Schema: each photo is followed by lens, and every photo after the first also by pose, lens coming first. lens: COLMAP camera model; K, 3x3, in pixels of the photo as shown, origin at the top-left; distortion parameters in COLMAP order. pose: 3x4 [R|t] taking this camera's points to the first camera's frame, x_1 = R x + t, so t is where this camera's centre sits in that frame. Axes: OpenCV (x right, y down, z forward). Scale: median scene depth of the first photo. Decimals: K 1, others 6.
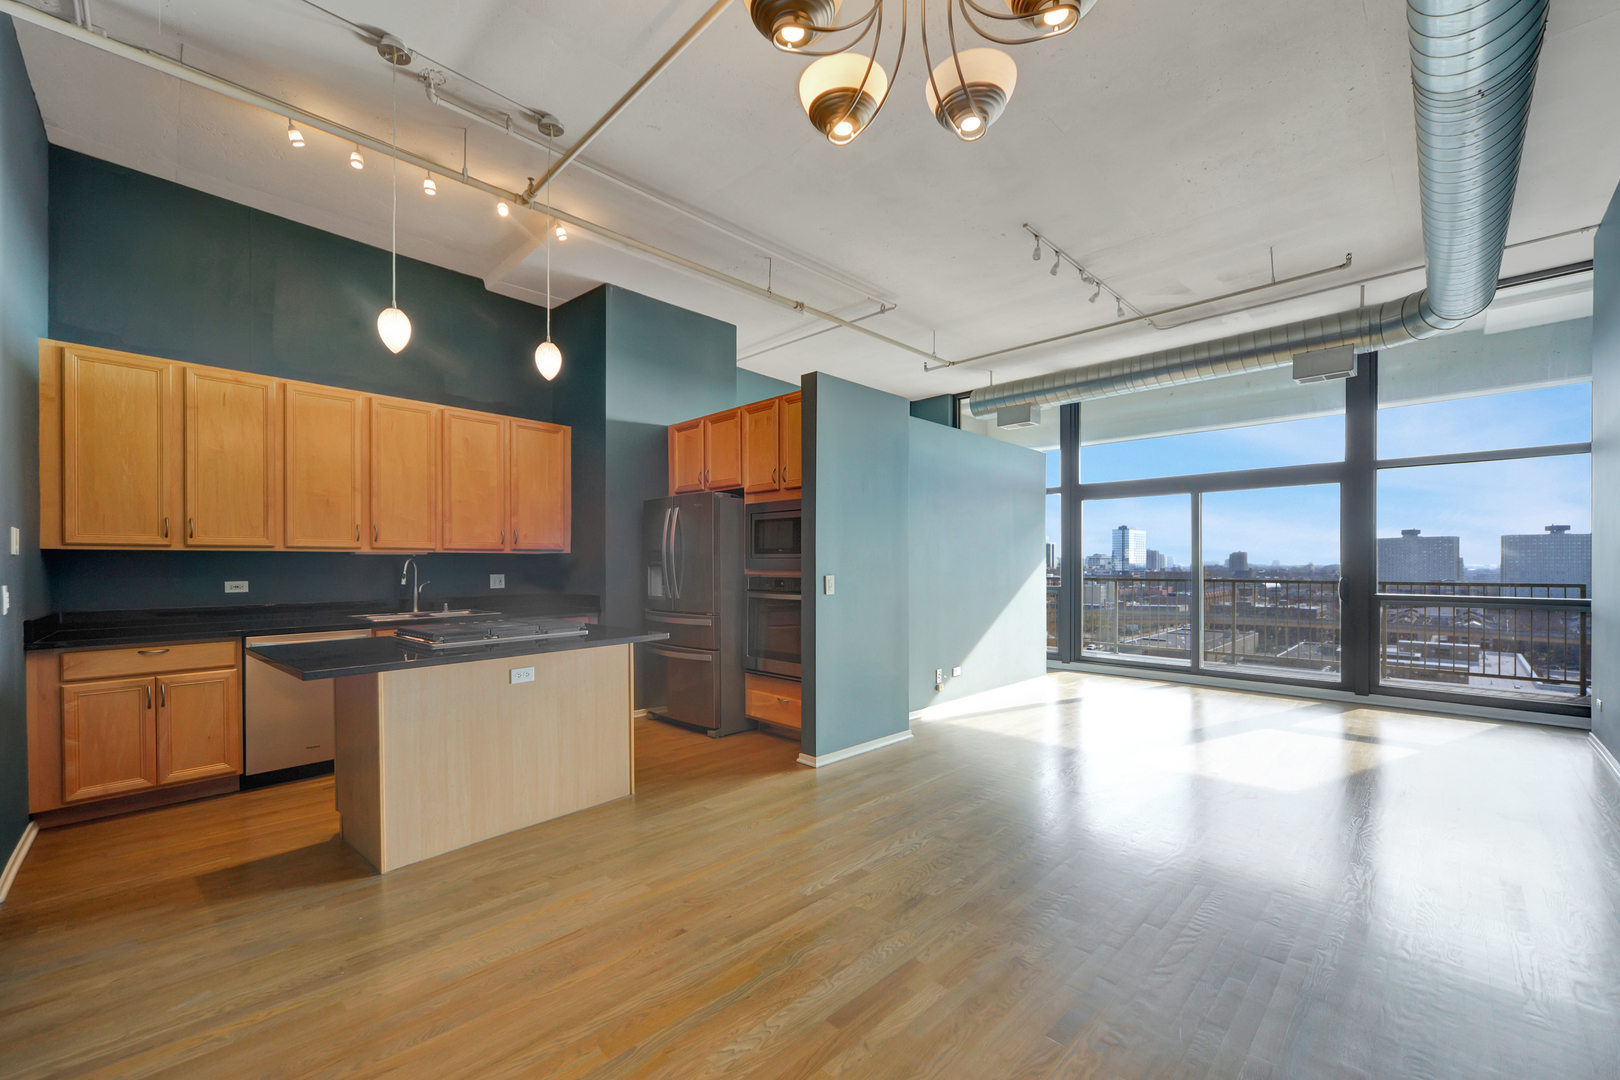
lens RADIAL K [[657.5, 0, 807.4], [0, 657.5, 567.2], [0, 0, 1]] dist [-0.007811, 0.000045]
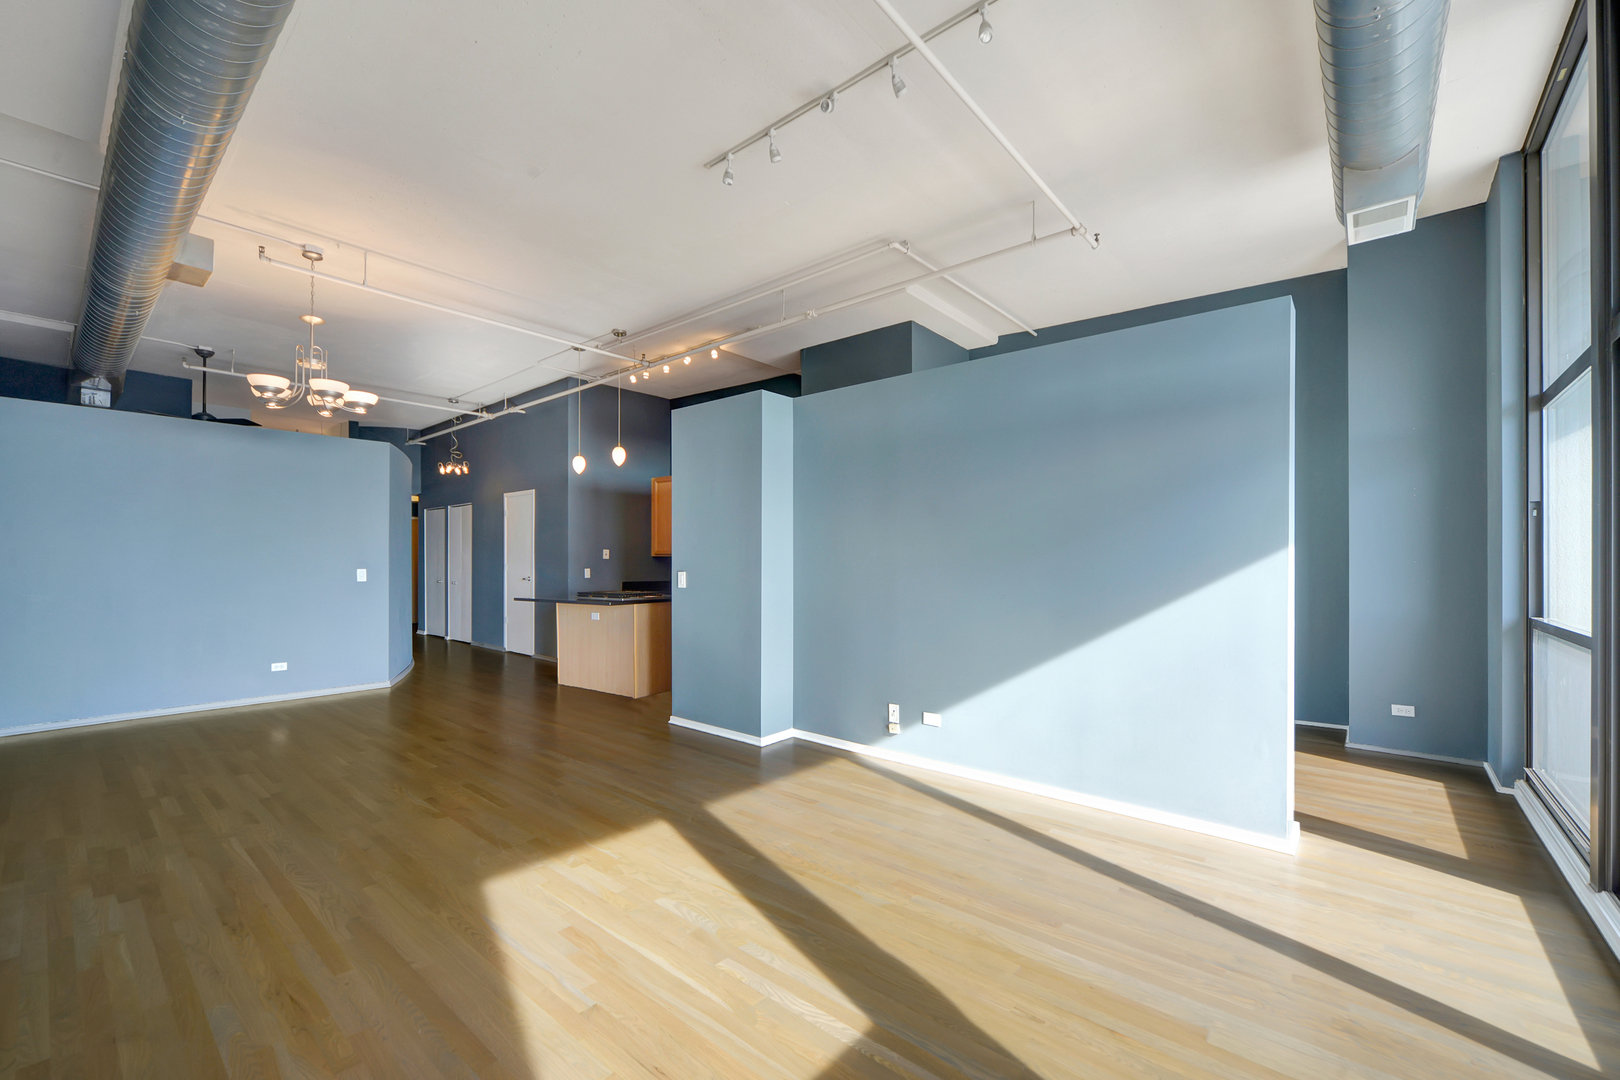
lens RADIAL K [[684.2, 0, 805.6], [0, 684.2, 552.2], [0, 0, 1]] dist [-0.004005, 0.000180]
pose [[0.062339, -0.010958, -0.997995, 1.190707], [-0.006275, 0.999916, -0.011371, -0.011795], [0.998035, 0.006971, 0.062265, 1.034993]]
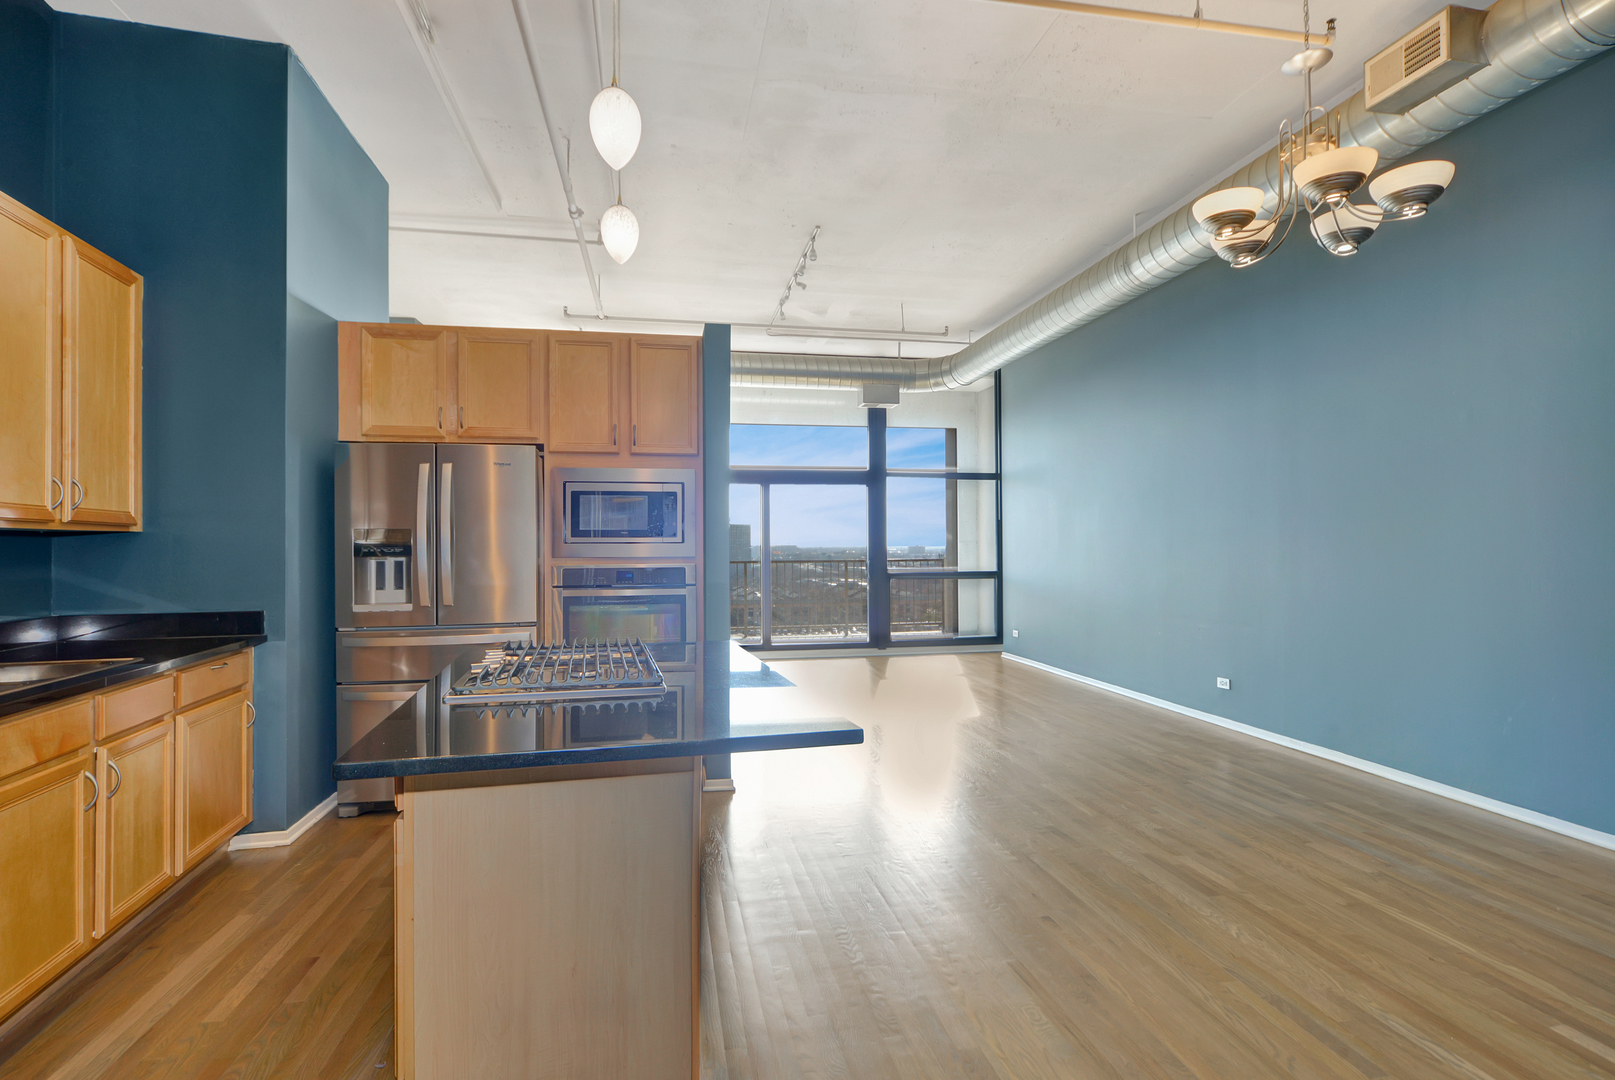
lens RADIAL K [[772.6, 0, 808.4], [0, 772.6, 536.1], [0, 0, 1]] dist [-0.003619, -0.000411]
pose [[0.557738, 0.008518, 0.829973, -0.673878], [0.007170, 0.999861, -0.015080, -0.006695], [-0.829986, 0.014362, 0.557599, 0.310942]]
